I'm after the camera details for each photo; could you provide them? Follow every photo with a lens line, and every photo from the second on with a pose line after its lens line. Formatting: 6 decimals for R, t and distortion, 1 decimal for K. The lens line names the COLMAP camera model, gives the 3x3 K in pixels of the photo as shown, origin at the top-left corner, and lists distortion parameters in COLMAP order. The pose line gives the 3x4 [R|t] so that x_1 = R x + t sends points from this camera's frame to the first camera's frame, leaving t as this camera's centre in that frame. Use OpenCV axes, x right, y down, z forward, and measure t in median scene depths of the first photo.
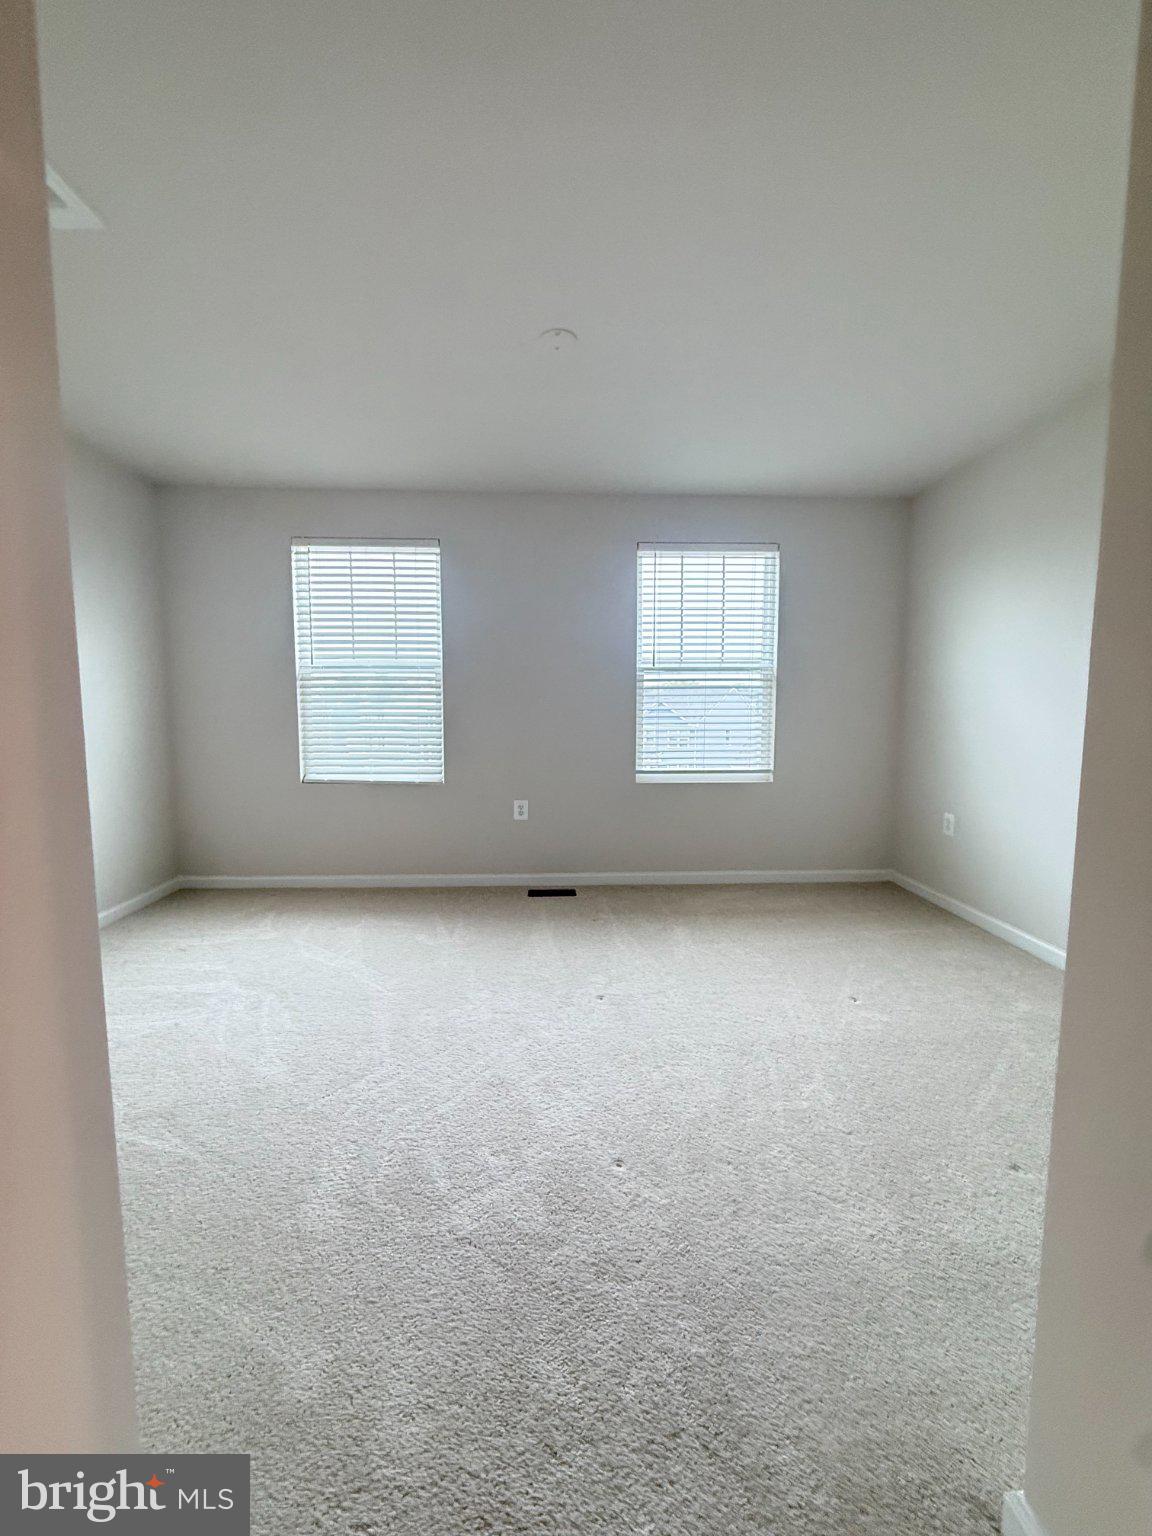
lens RADIAL K [[614.5, 0, 570.8], [0, 614.5, 764.5], [0, 0, 1]] dist [0.017510, 0.000076]
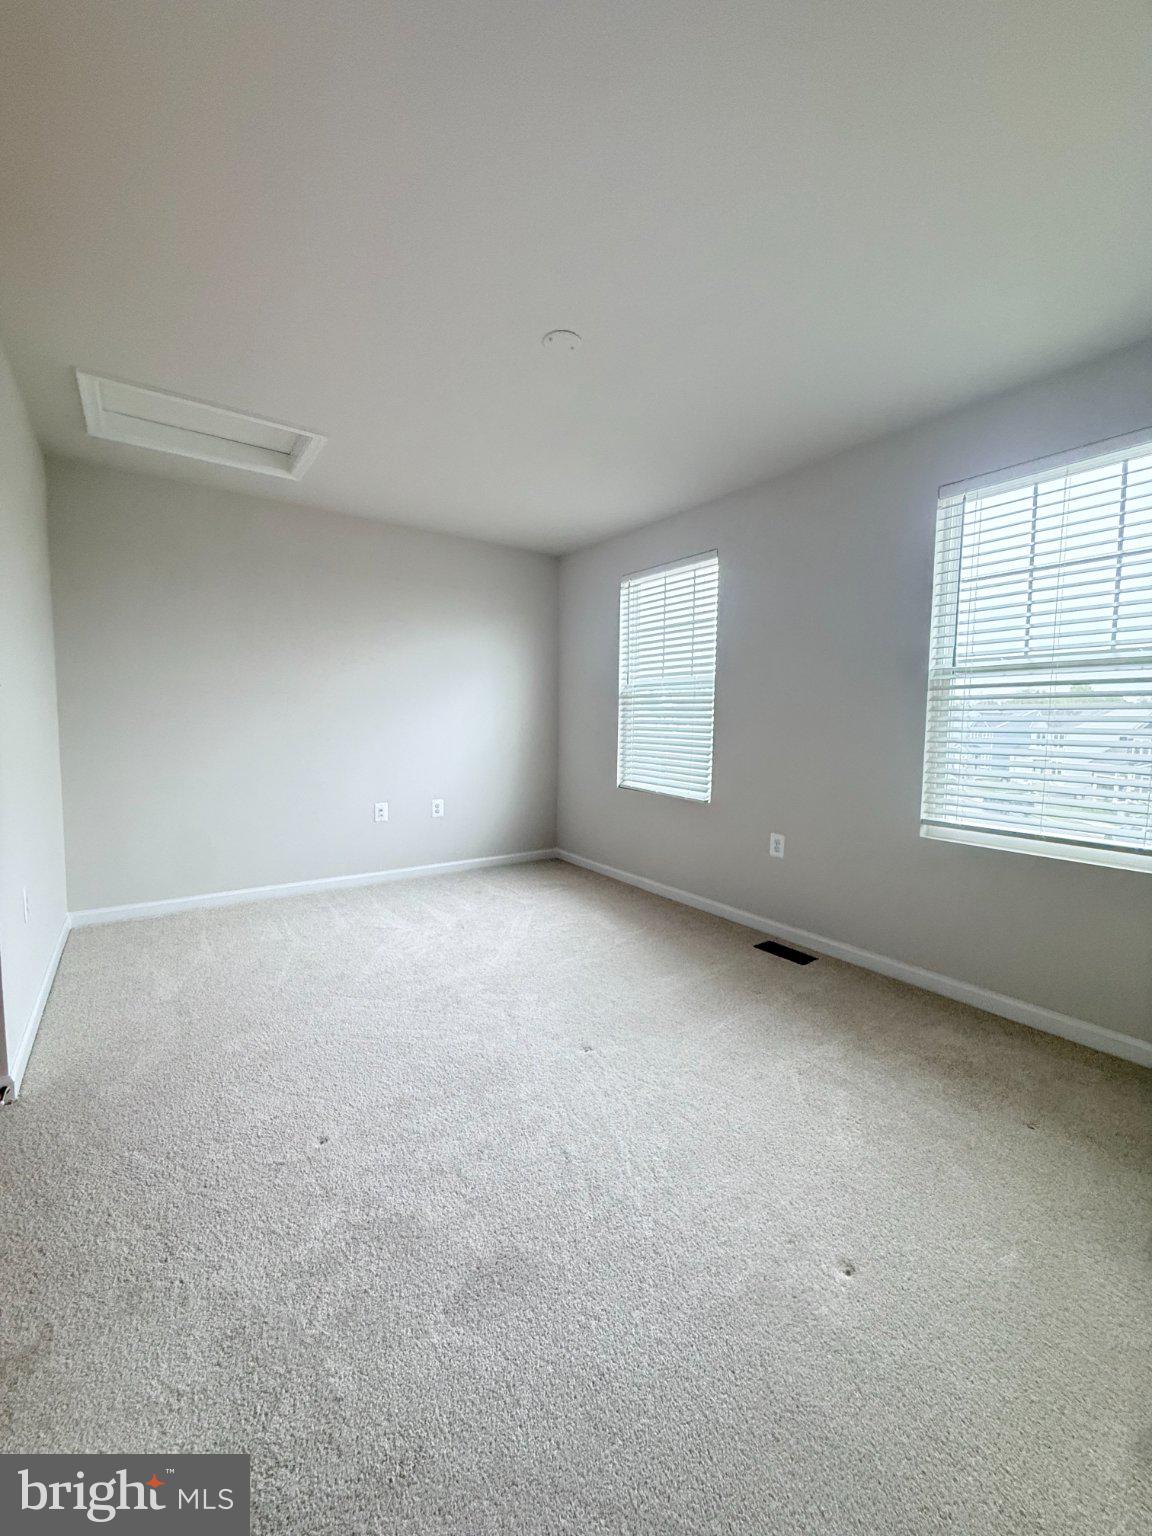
lens RADIAL K [[614.5, 0, 571.9], [0, 614.5, 771.4], [0, 0, 1]] dist [0.017510, 0.000076]
pose [[0.543508, 0.080792, -0.835507, 0.476086], [-0.090942, 0.995166, 0.037071, -0.034446], [0.834463, 0.055834, 0.548228, 0.297211]]
